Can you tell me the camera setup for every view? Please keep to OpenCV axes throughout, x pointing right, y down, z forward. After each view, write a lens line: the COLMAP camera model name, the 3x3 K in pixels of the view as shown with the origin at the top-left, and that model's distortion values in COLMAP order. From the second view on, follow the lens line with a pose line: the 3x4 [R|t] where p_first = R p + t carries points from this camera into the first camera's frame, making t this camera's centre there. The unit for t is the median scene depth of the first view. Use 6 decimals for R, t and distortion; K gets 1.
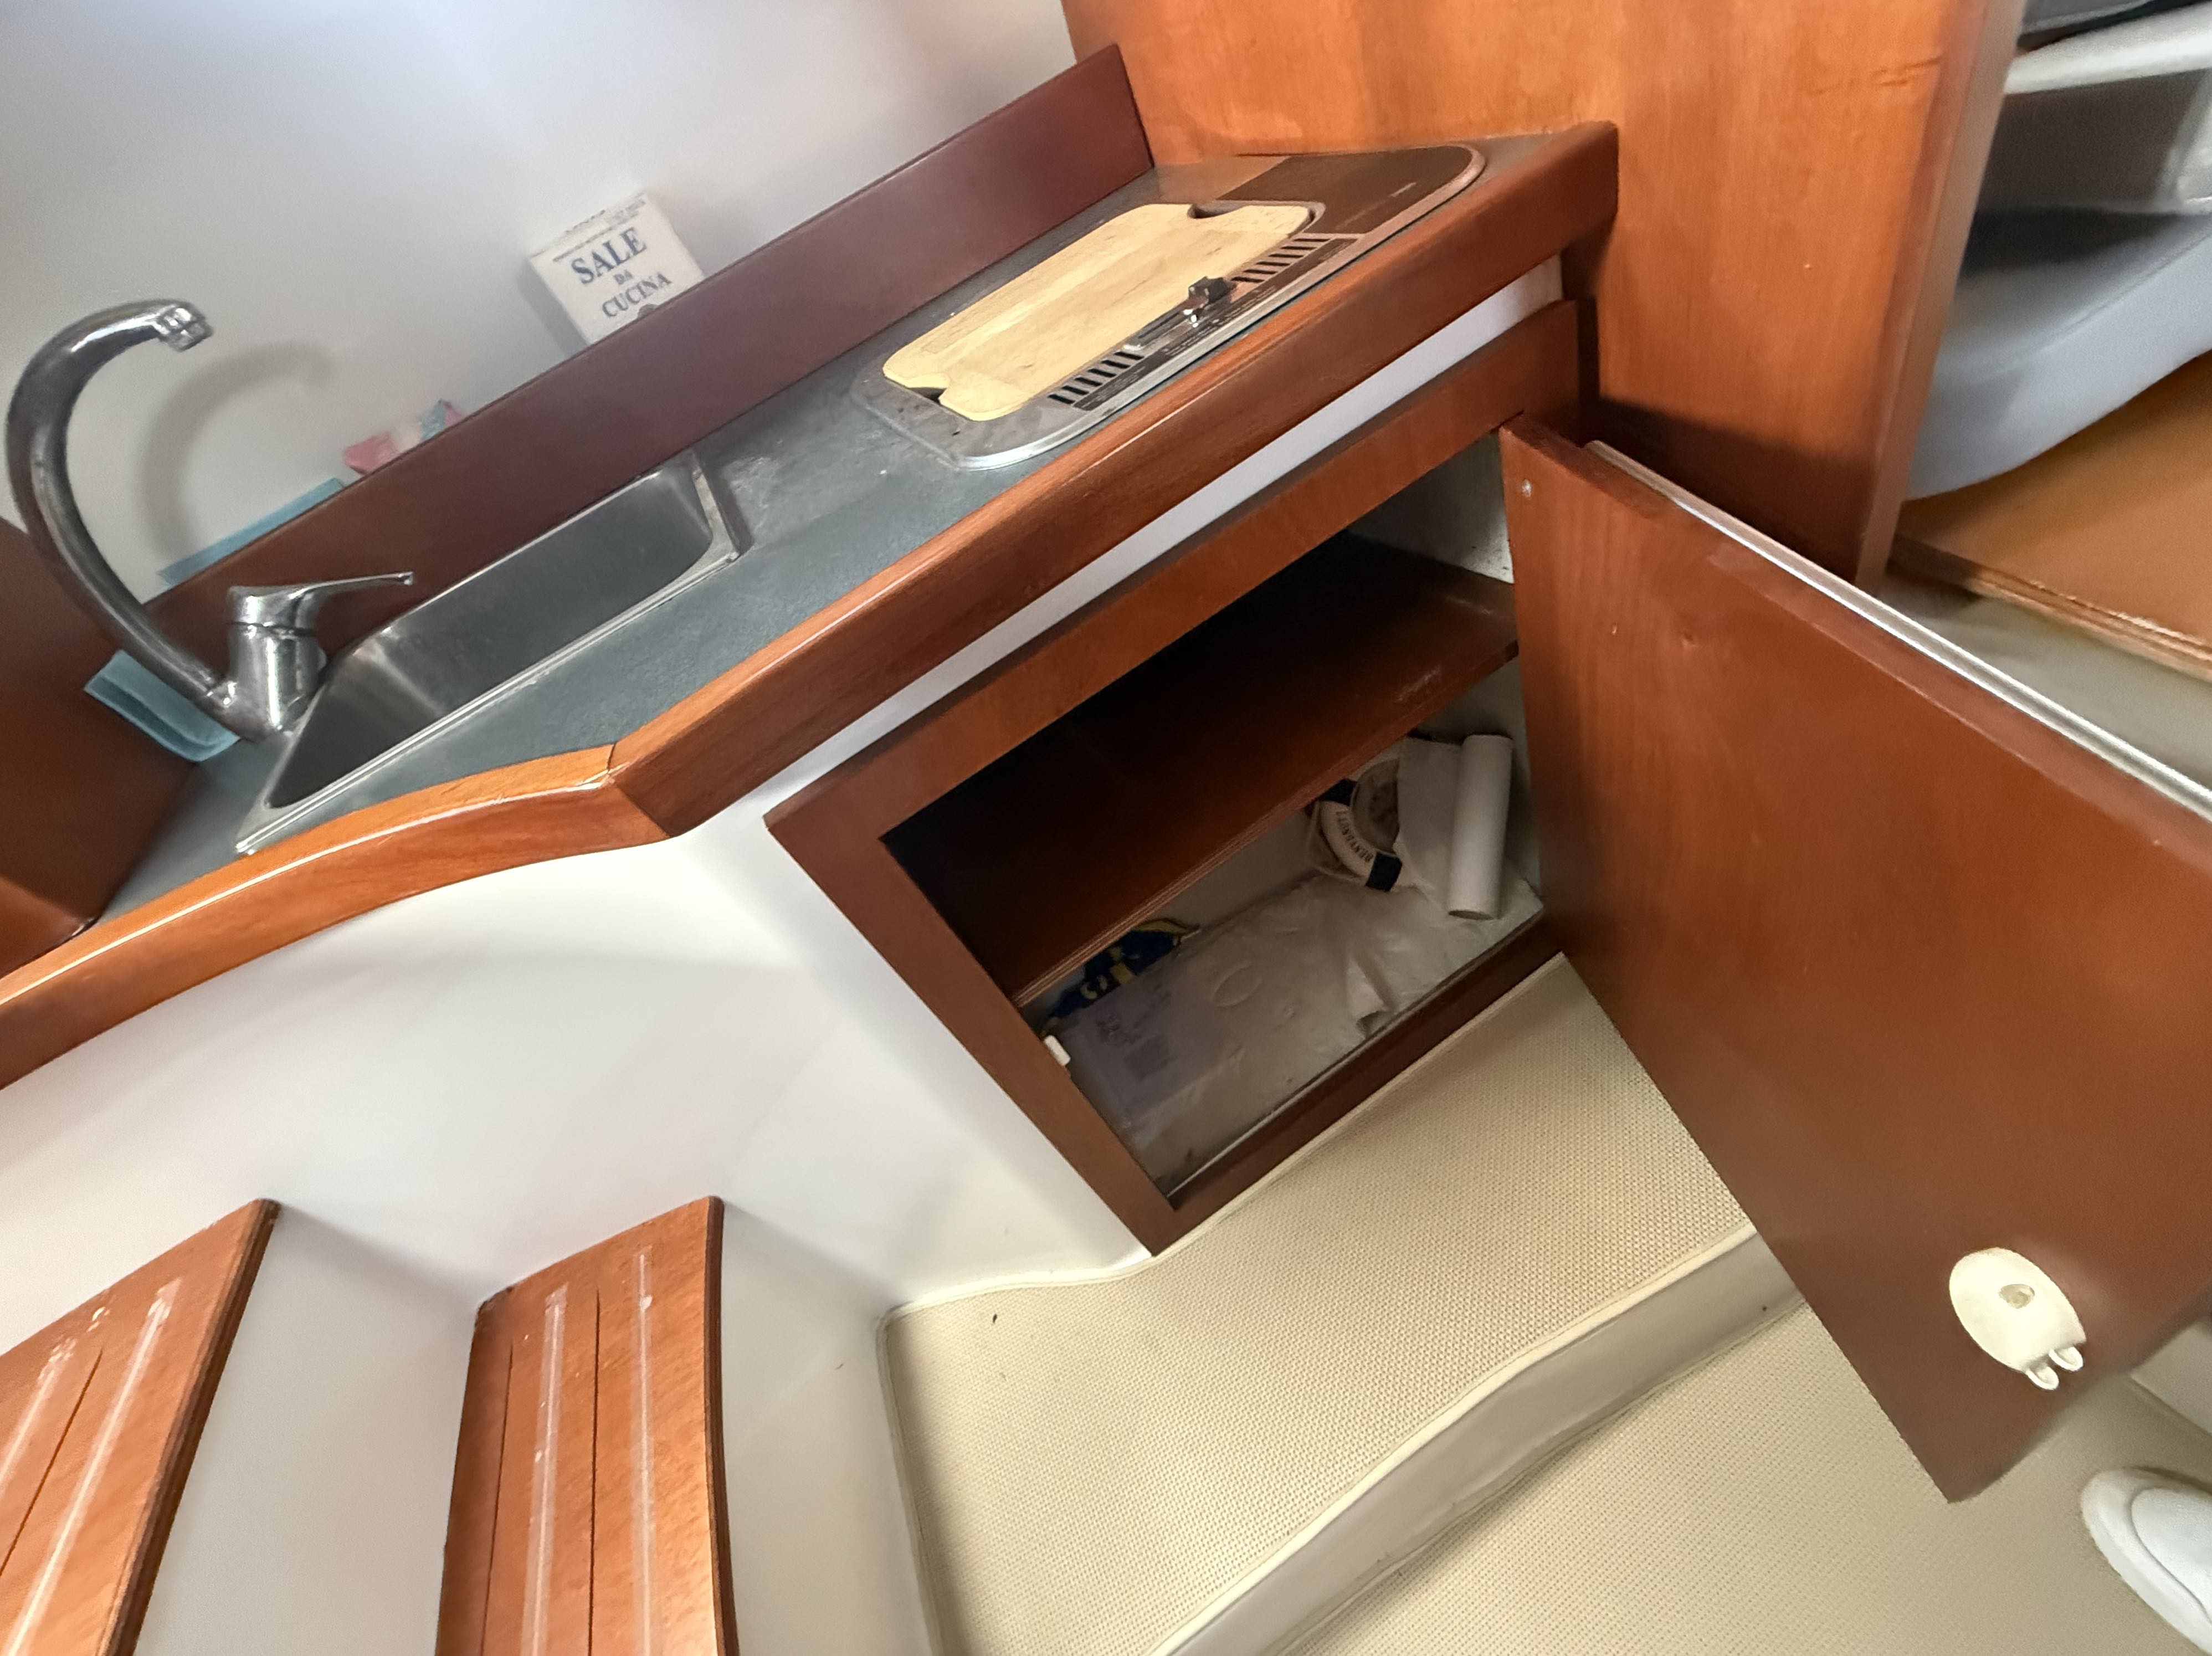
lens RADIAL K [[889.1, 0, 1094.3], [0, 889.1, 826.0], [0, 0, 1]] dist [0.001331, -0.000546]
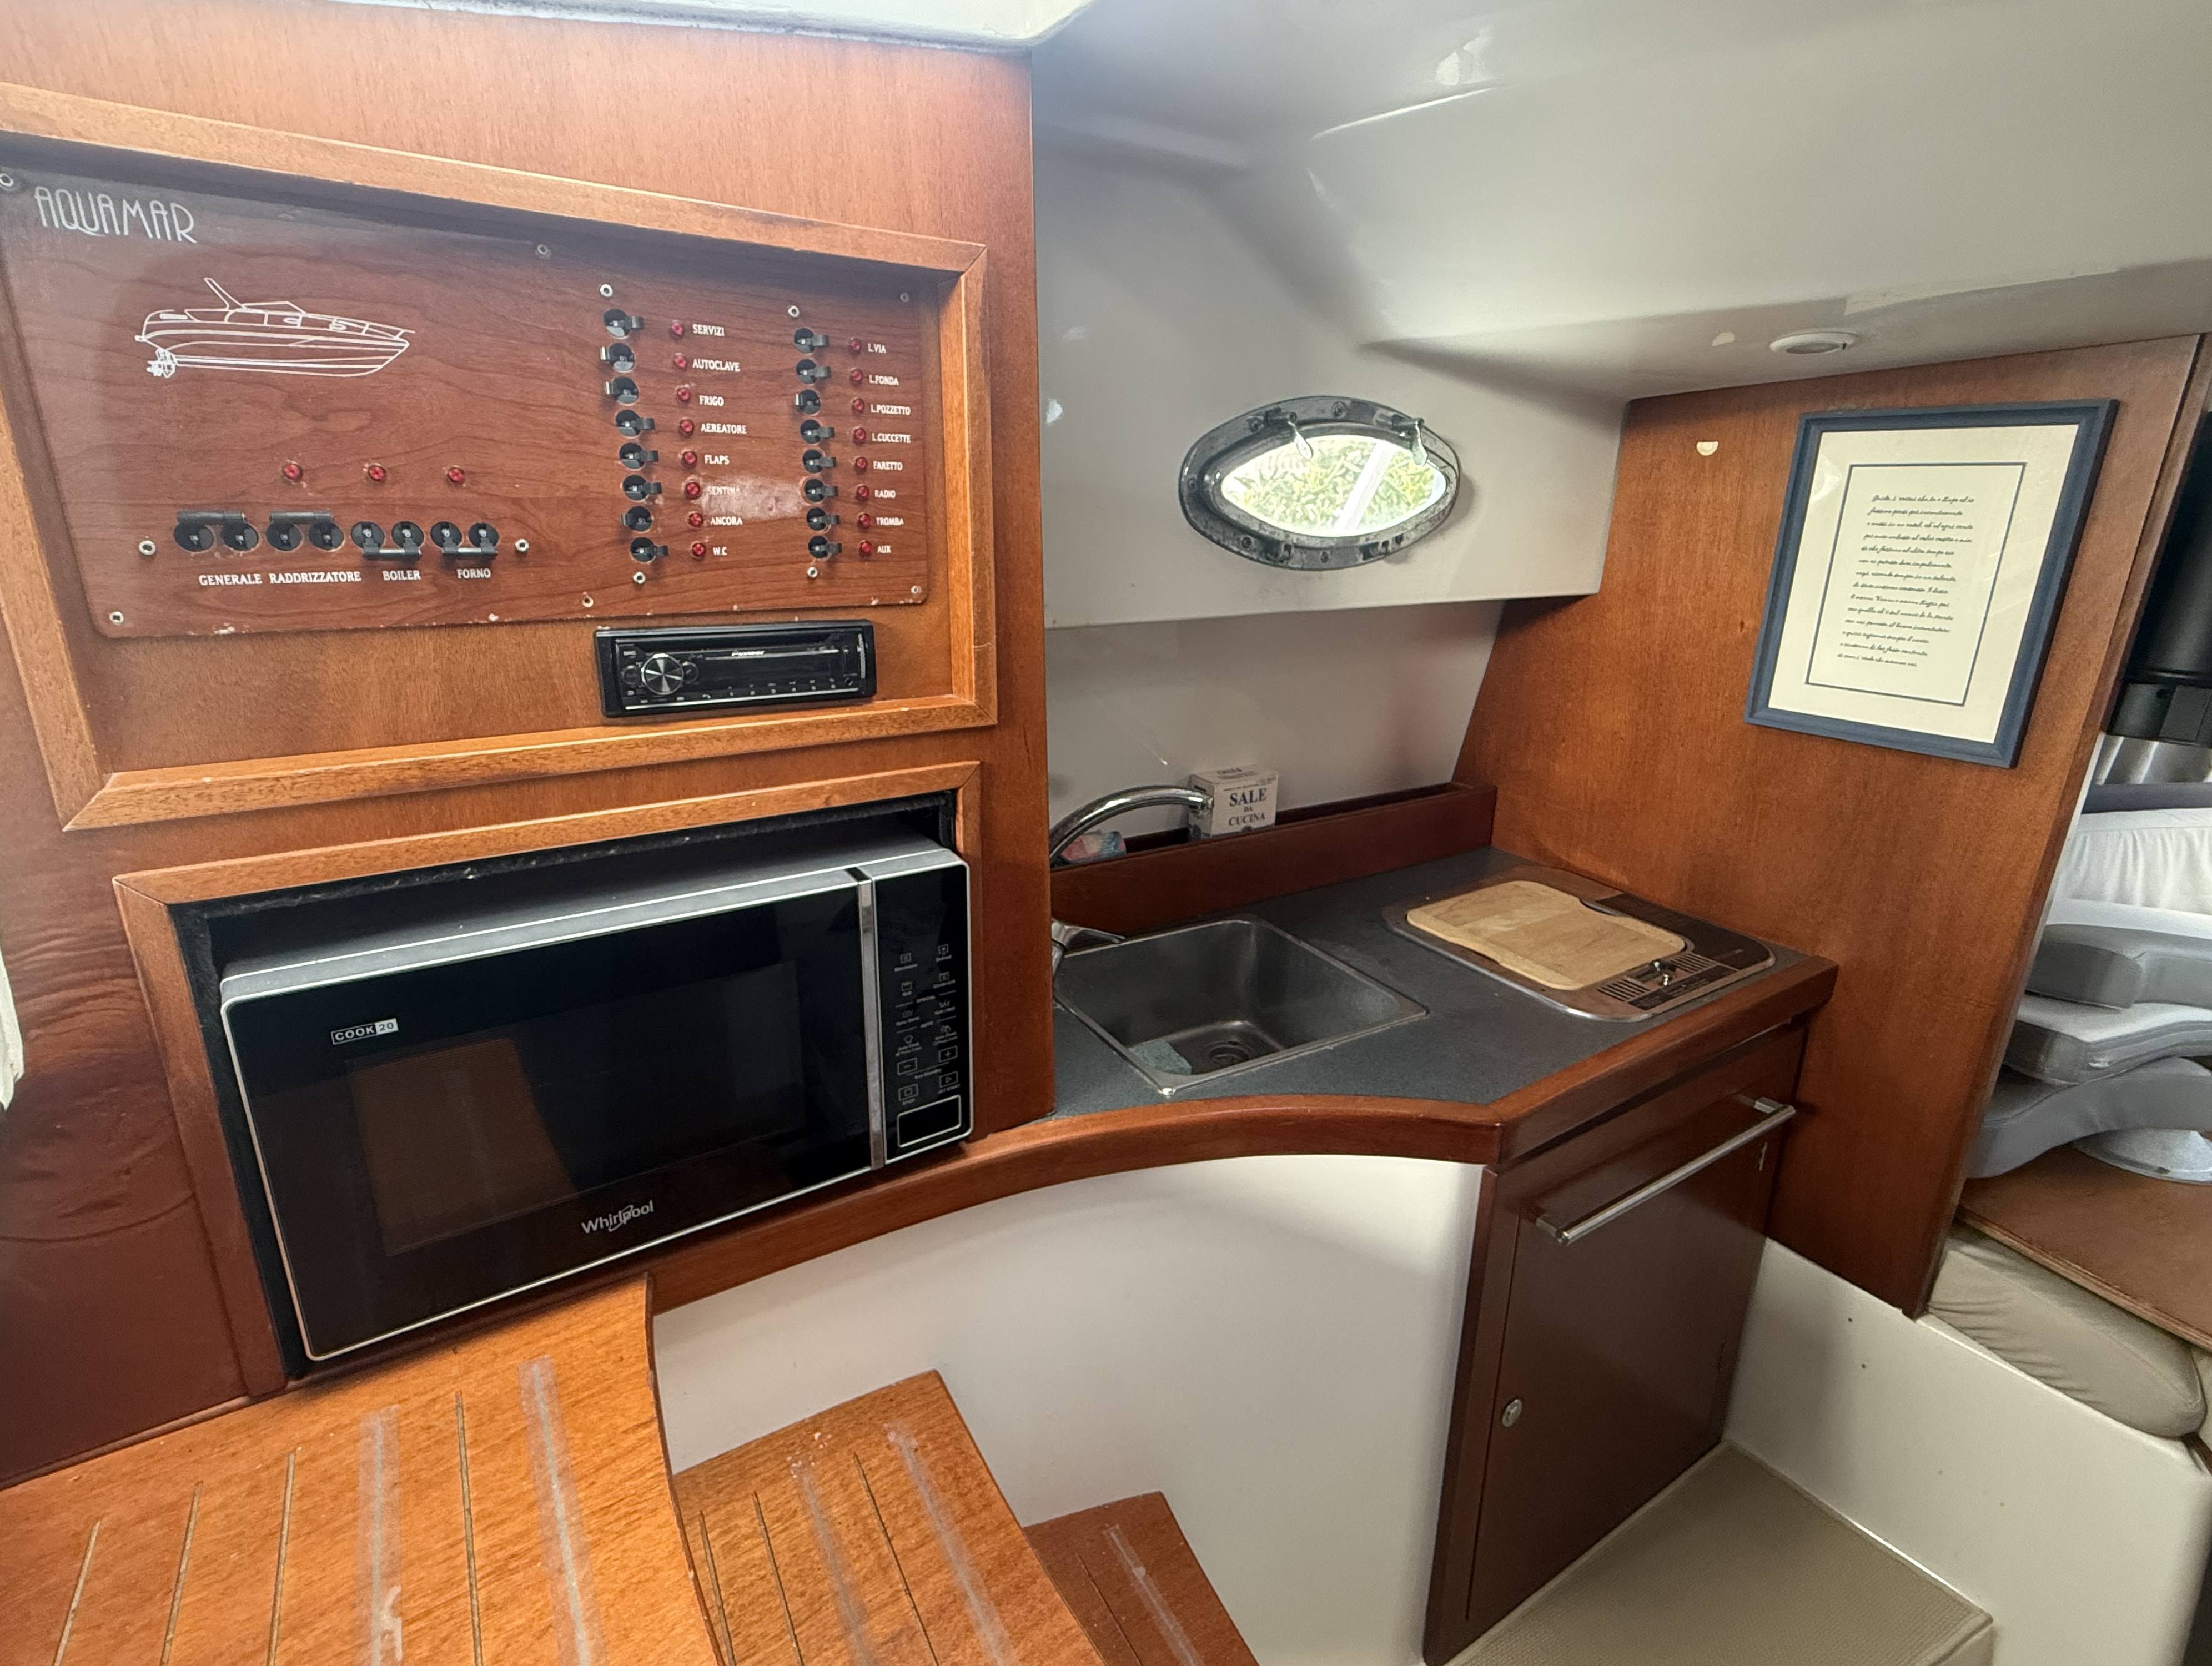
lens RADIAL K [[1051.6, 0, 1109.2], [0, 1051.6, 838.2], [0, 0, 1]] dist [0.002753, -0.001765]
pose [[0.922861, 0.342992, 0.175170, -1.193683], [-0.221861, 0.845234, -0.486165, 0.442095], [-0.314810, 0.409799, 0.856130, -0.568984]]
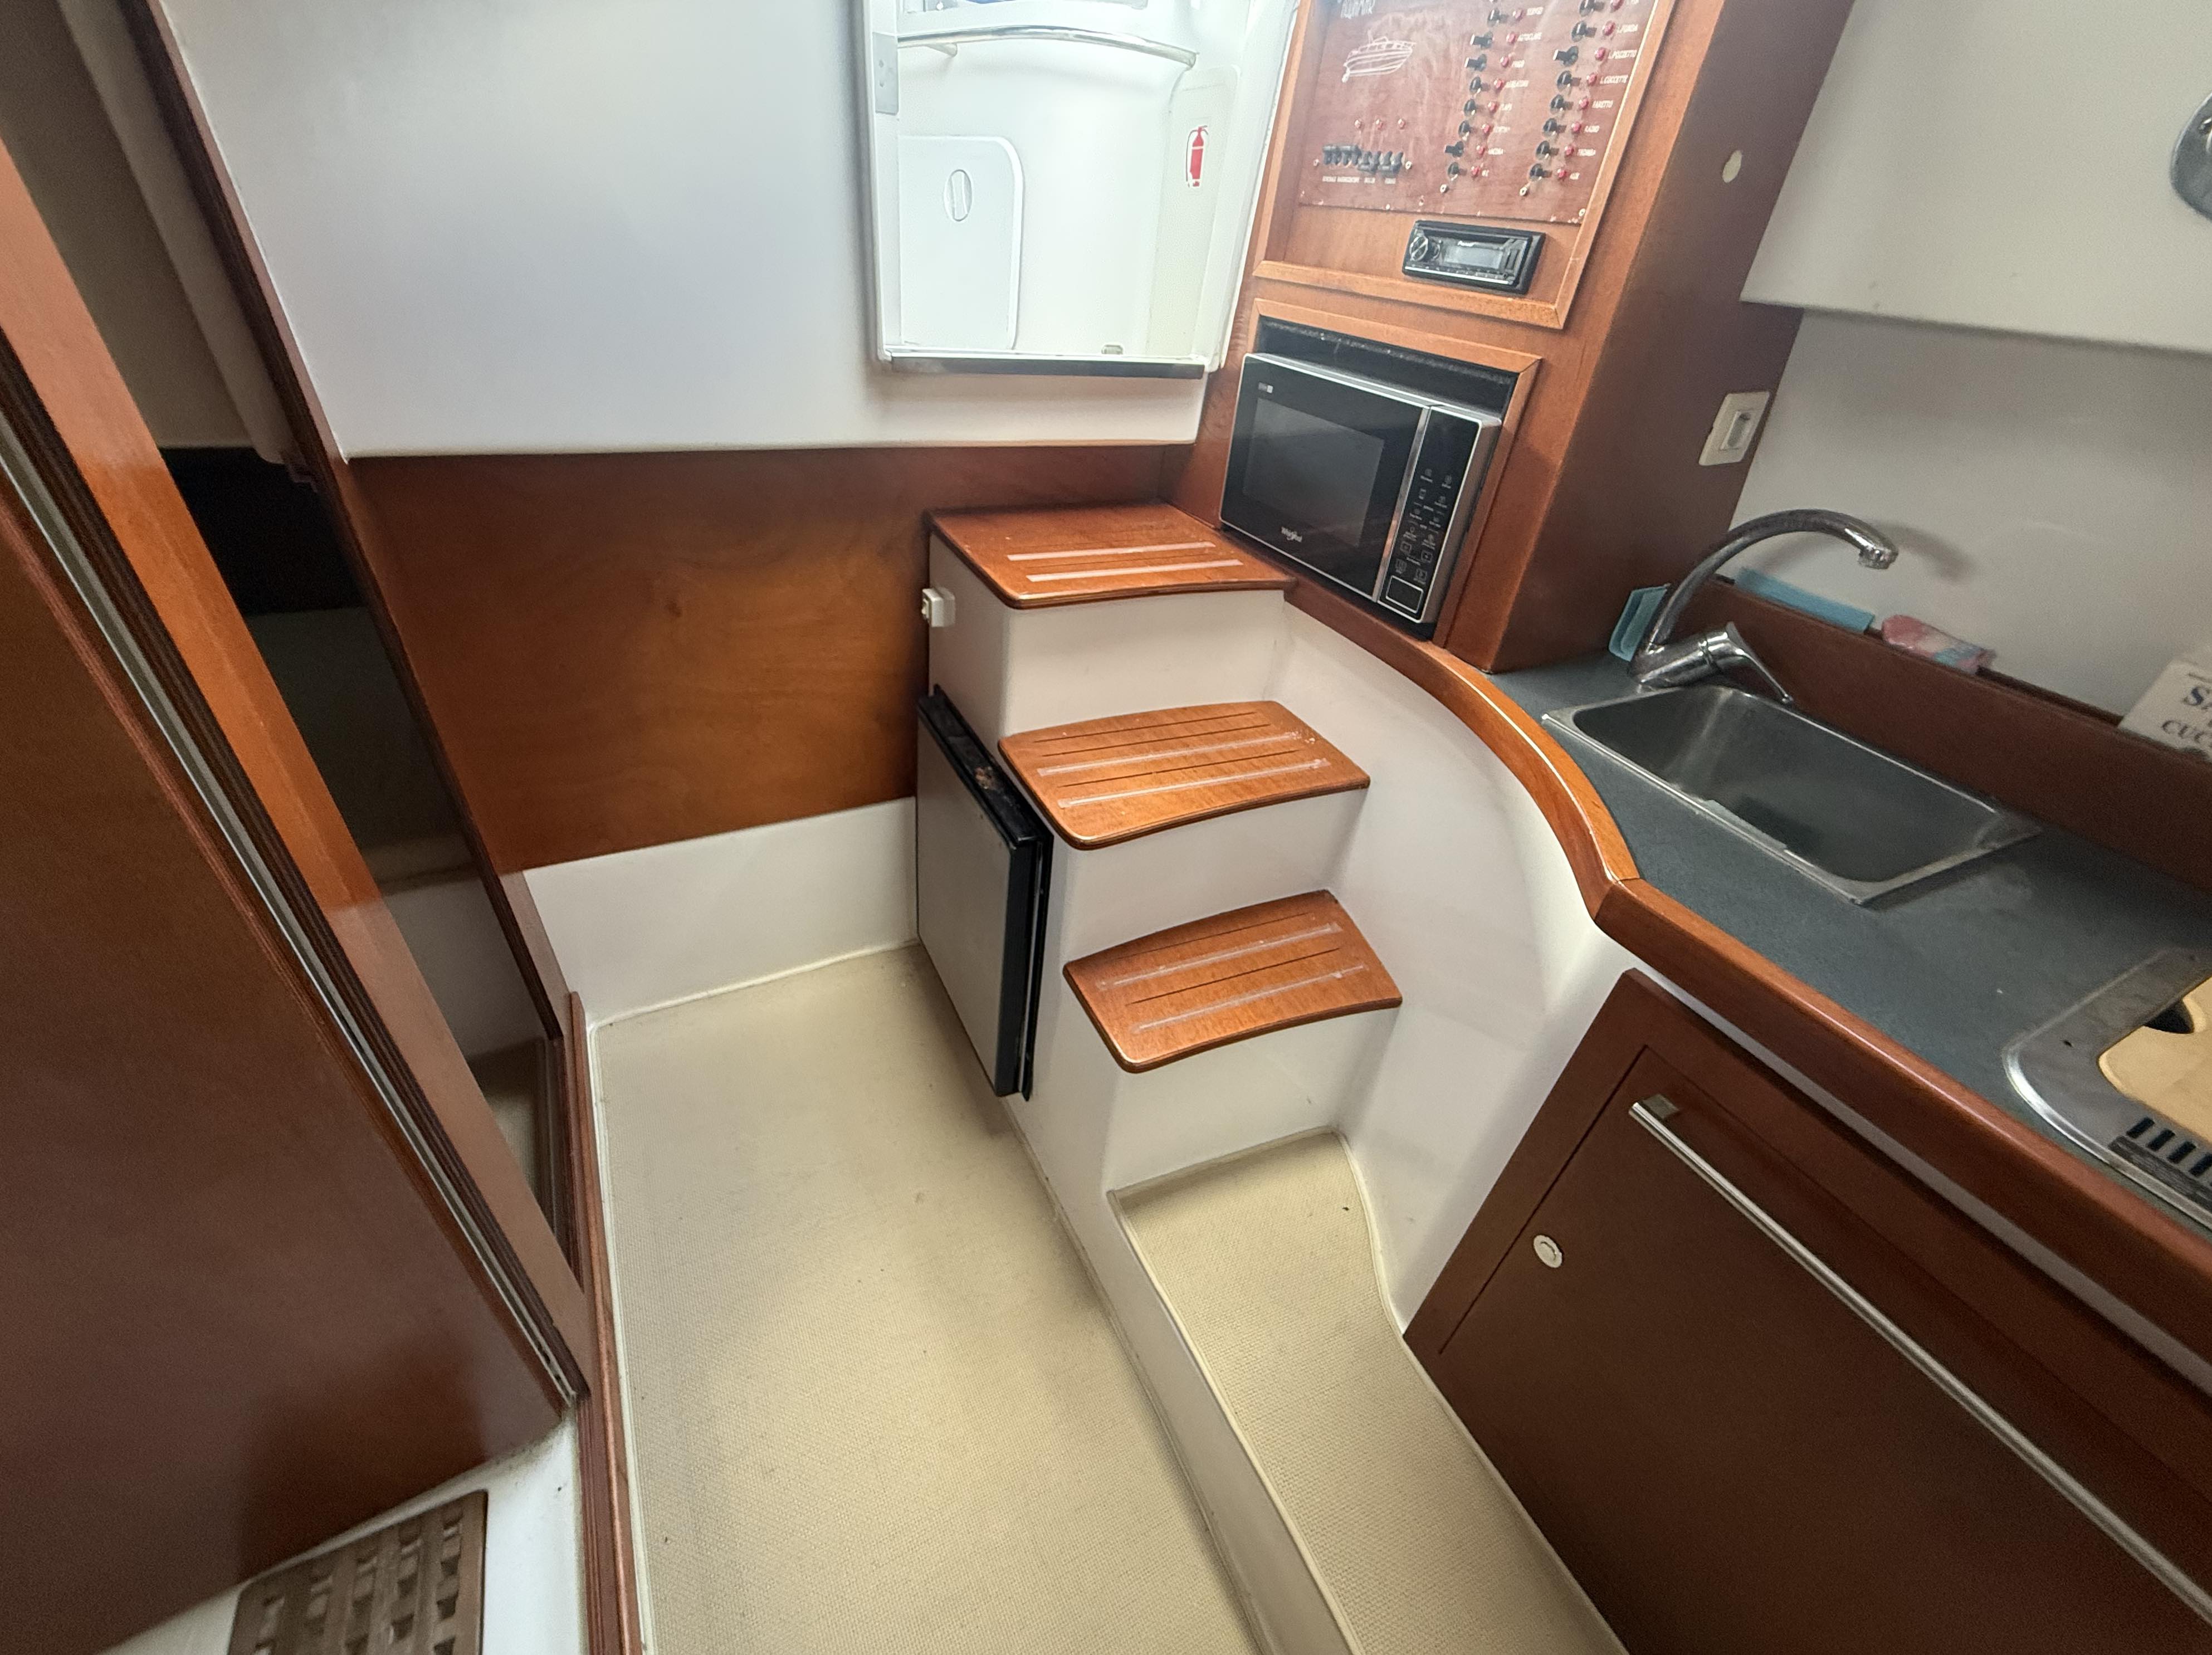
lens RADIAL K [[889.1, 0, 1099.9], [0, 889.1, 831.3], [0, 0, 1]] dist [0.001331, -0.000546]
pose [[-0.057242, 0.831949, -0.551892, 0.256083], [-0.750530, 0.328674, 0.573305, -0.207994], [0.658353, 0.447029, 0.605588, -0.501179]]
